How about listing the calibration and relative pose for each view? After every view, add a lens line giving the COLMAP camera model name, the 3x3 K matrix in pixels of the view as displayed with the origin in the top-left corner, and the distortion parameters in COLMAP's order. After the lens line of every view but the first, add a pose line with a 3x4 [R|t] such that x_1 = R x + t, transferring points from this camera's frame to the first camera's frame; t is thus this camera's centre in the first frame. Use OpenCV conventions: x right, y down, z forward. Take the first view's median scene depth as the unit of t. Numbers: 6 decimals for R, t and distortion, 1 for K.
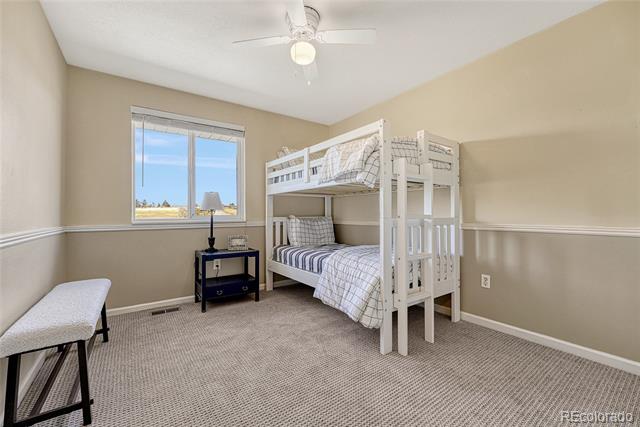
lens RADIAL K [[266.4, 0, 321.8], [0, 266.4, 213.7], [0, 0, 1]] dist [-0.004818, -0.000118]
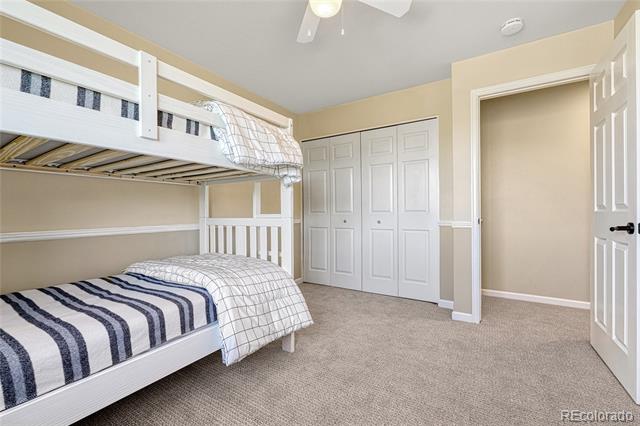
lens RADIAL K [[271.3, 0, 319.6], [0, 271.3, 212.2], [0, 0, 1]] dist [0.004802, -0.000220]
pose [[-0.357093, 0.005727, 0.934051, -0.560117], [0.004339, 0.999981, -0.004472, 0.001944], [-0.934059, 0.002456, -0.357111, 0.921533]]
